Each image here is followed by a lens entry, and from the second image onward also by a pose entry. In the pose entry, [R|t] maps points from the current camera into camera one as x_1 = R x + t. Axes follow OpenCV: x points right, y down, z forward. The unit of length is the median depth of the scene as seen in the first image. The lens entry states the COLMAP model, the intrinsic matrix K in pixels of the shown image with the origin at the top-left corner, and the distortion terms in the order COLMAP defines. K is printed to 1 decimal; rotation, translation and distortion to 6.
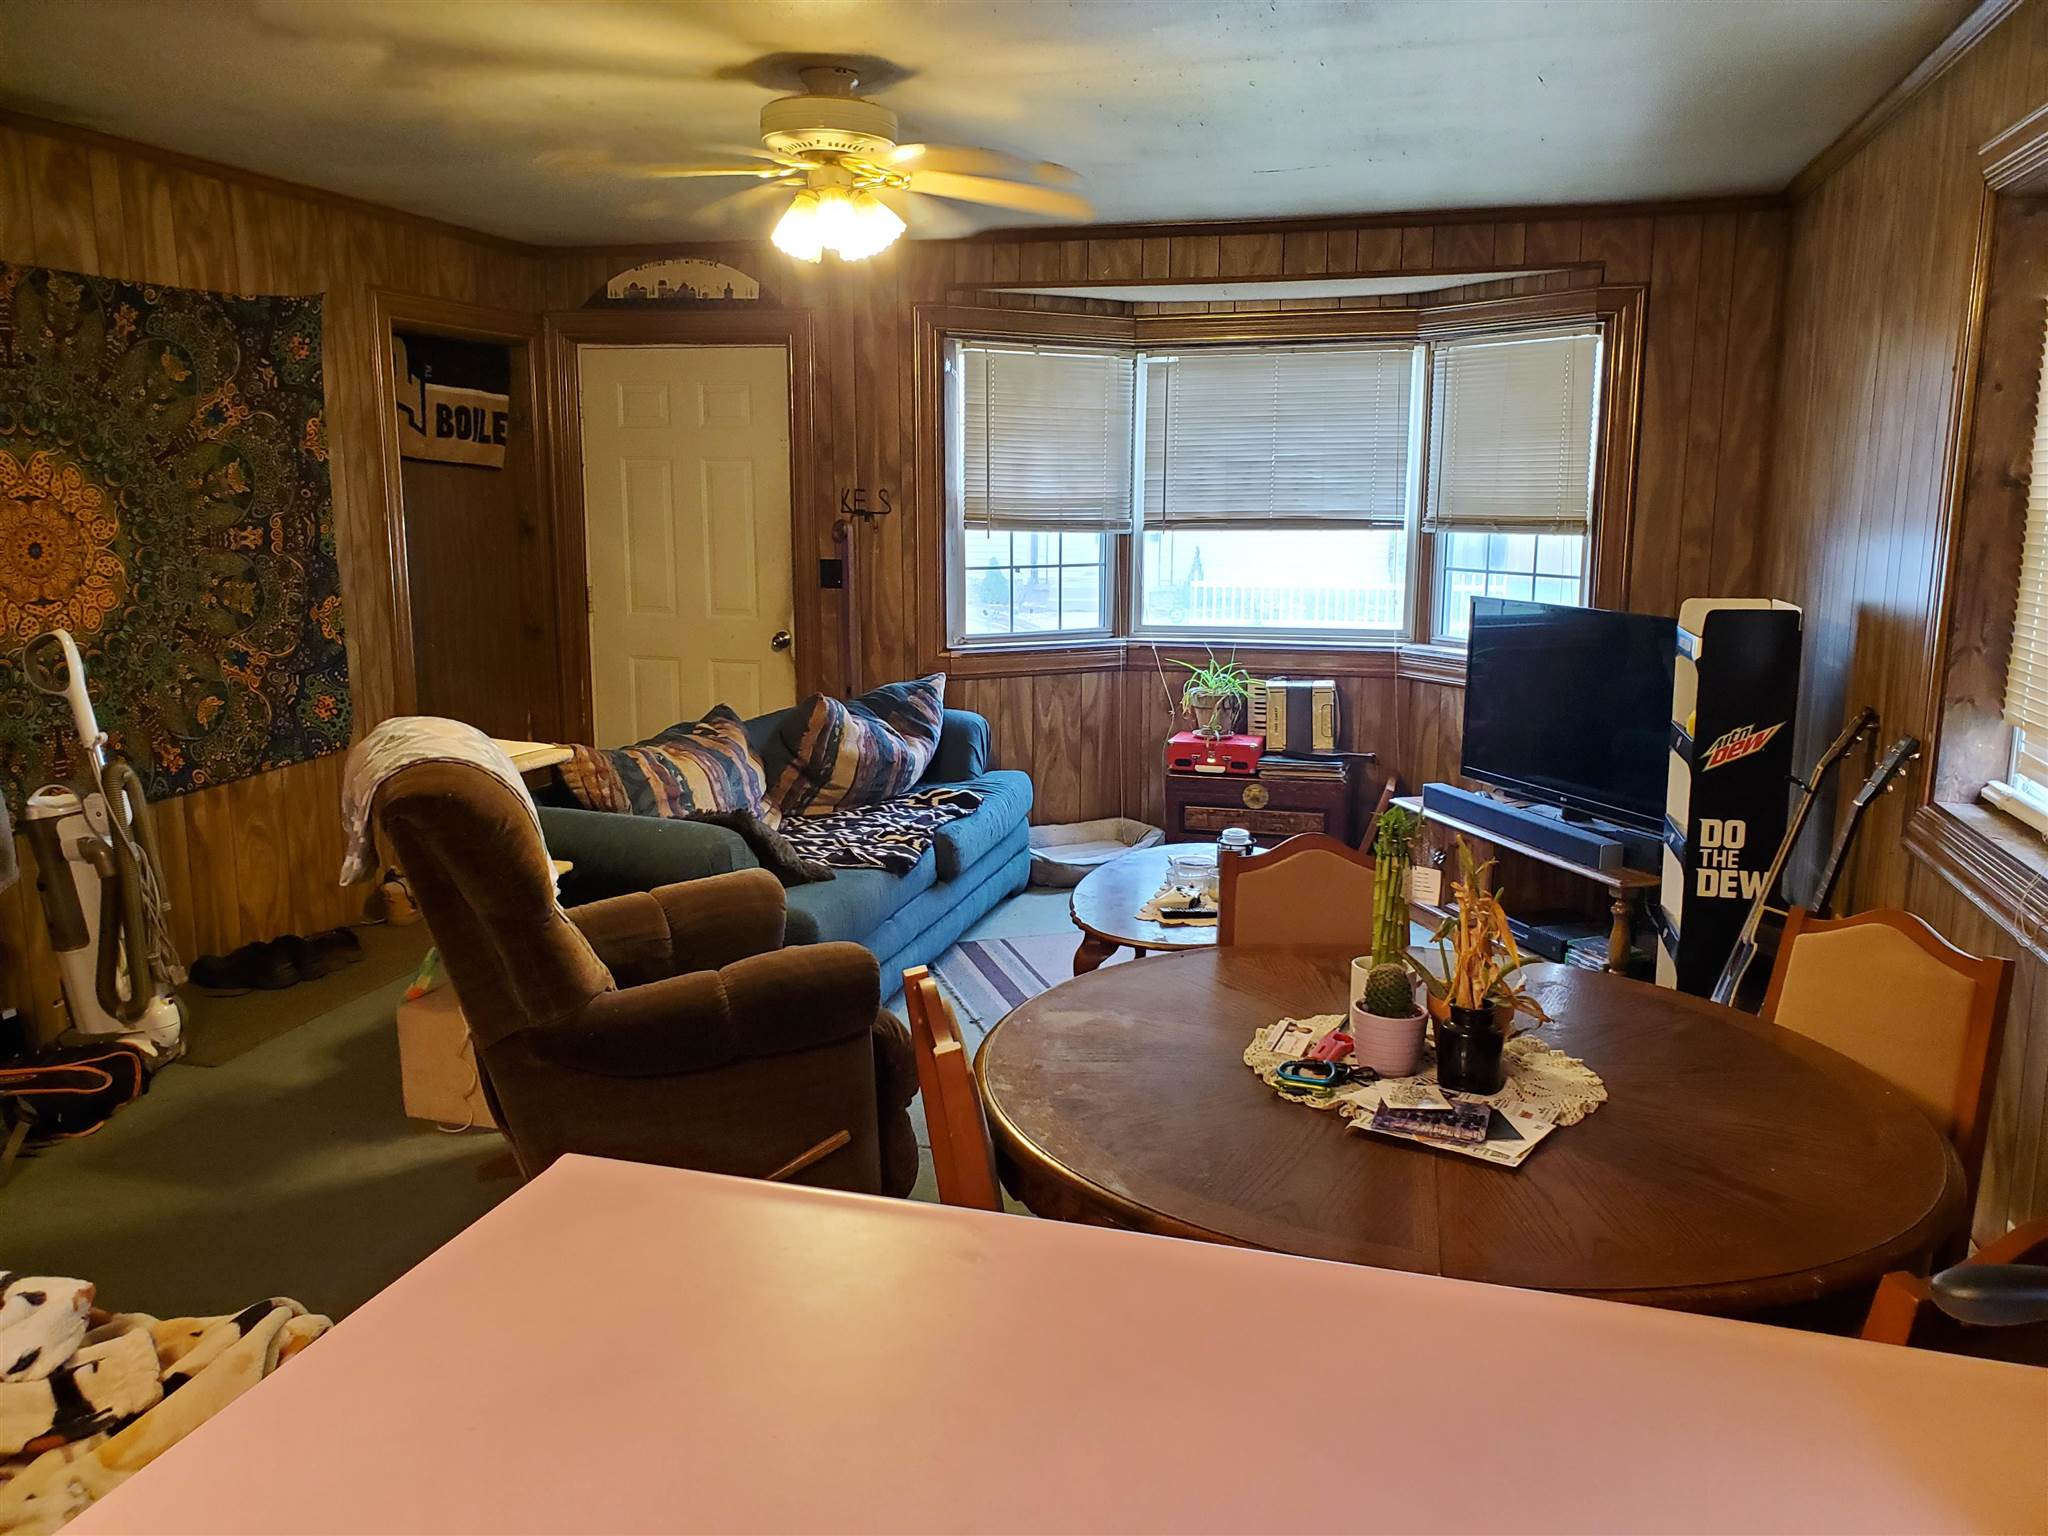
lens RADIAL K [[1560.7, 0, 1024.0], [0, 1560.7, 768.0], [0, 0, 1]] dist [0.082432, -0.186931]
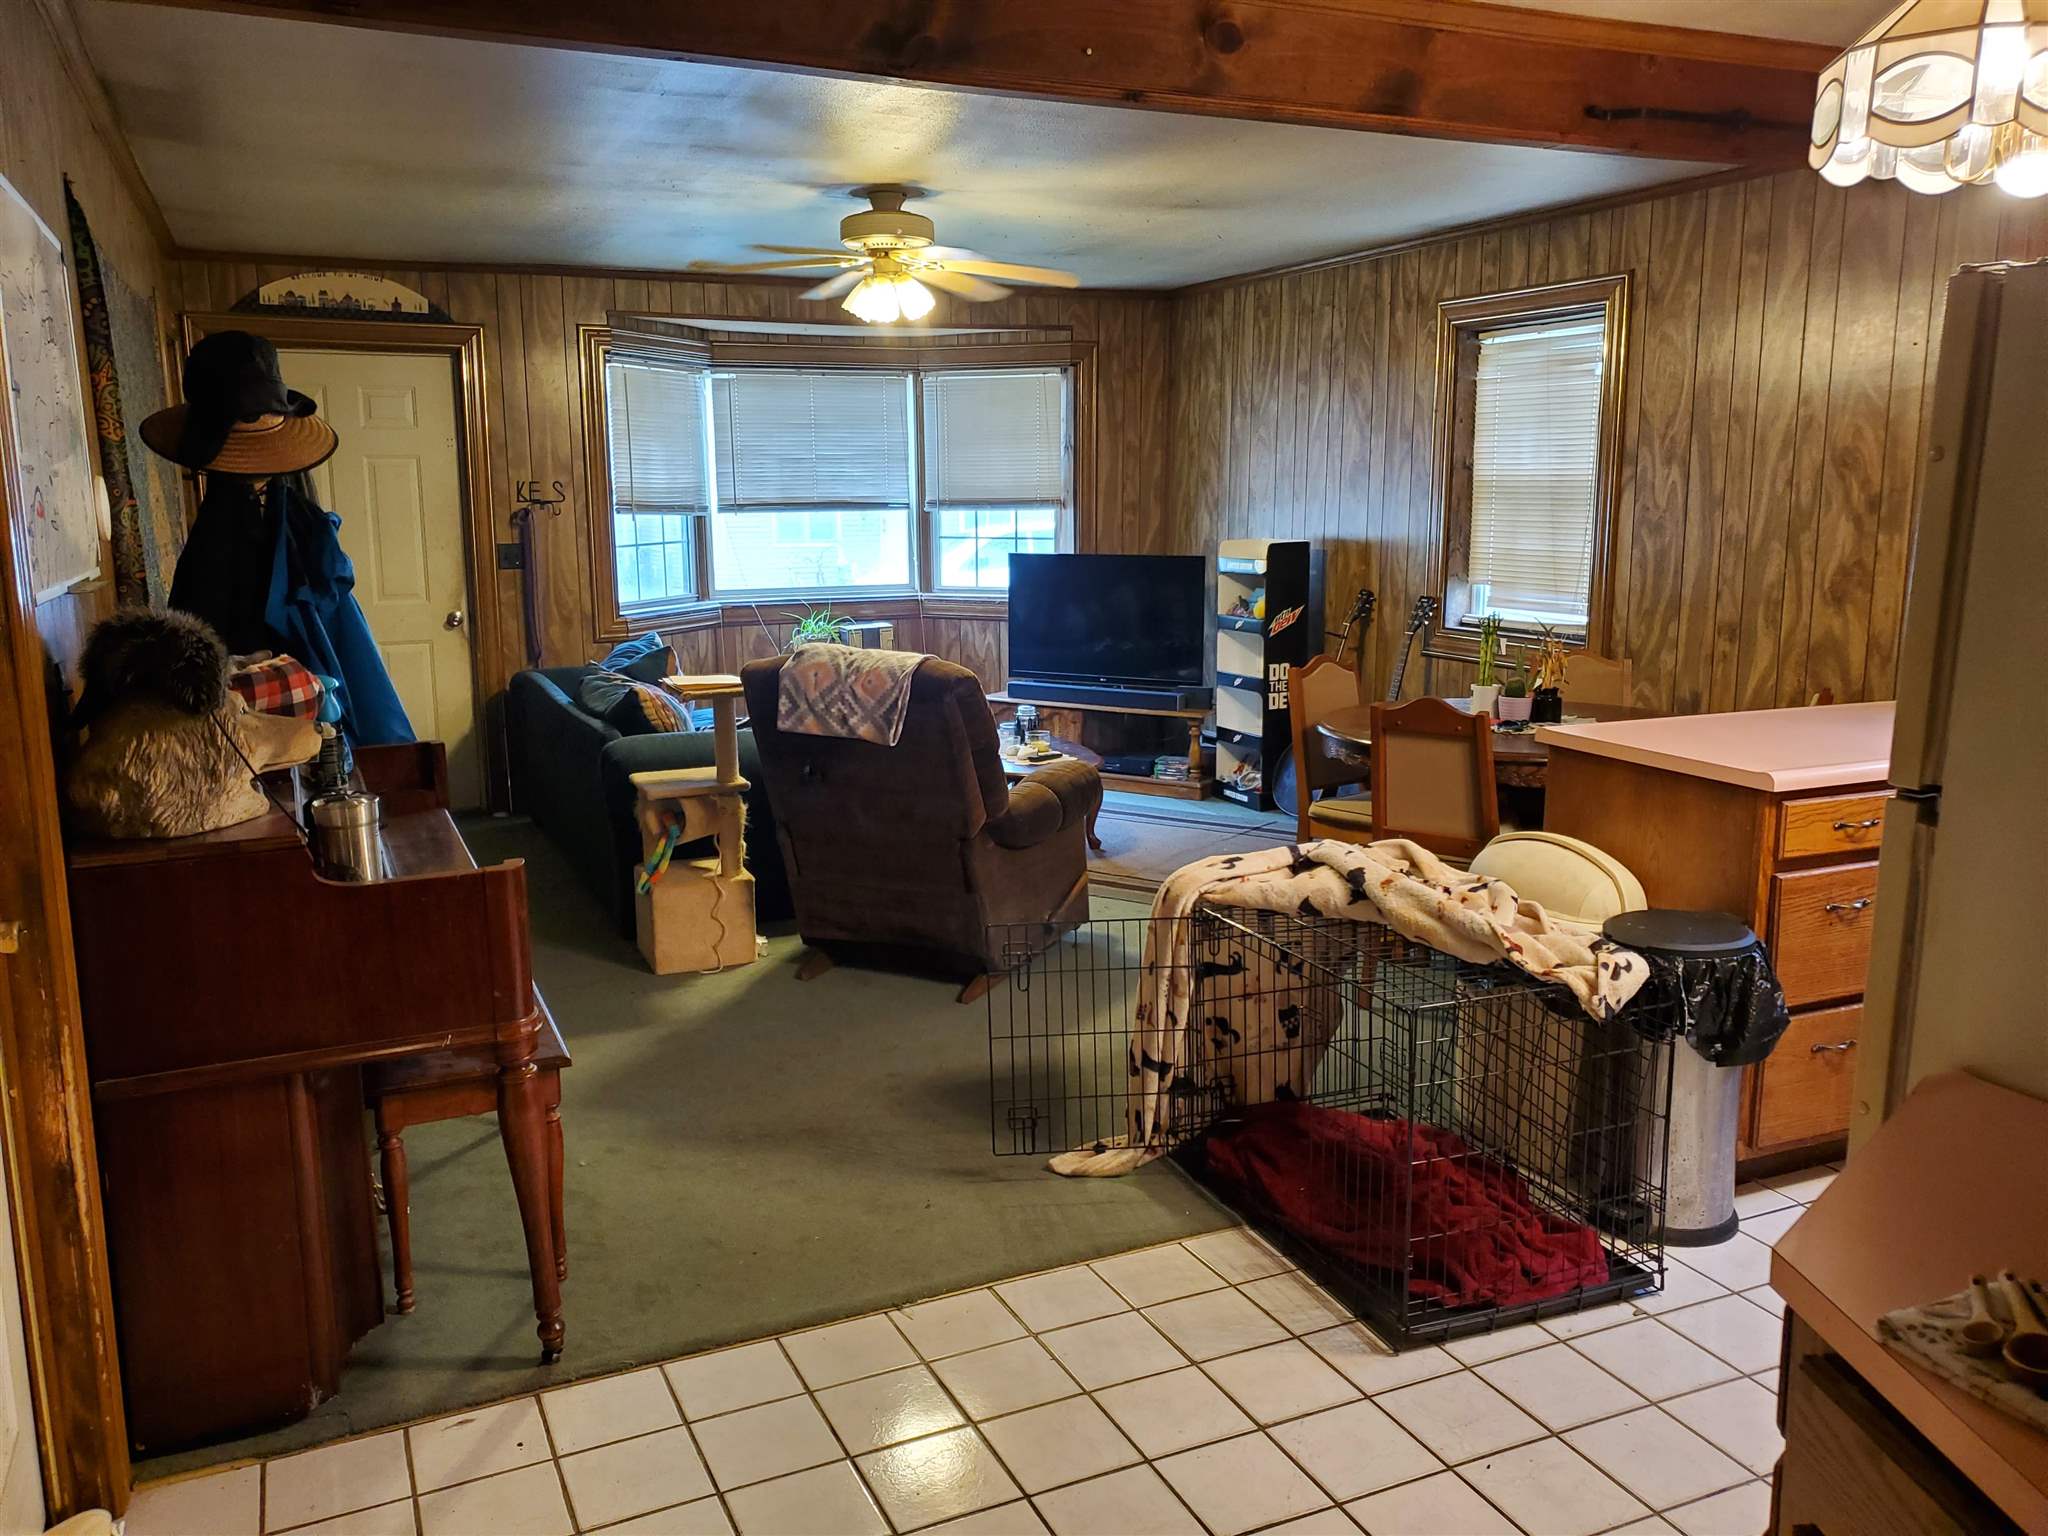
lens RADIAL K [[1560.7, 0, 1024.0], [0, 1560.7, 768.0], [0, 0, 1]] dist [0.082432, -0.186931]
pose [[0.781172, -0.122981, 0.612083, -0.559322], [0.121108, 0.991633, 0.044677, 0.023248], [-0.612456, 0.039228, 0.789531, -0.127882]]
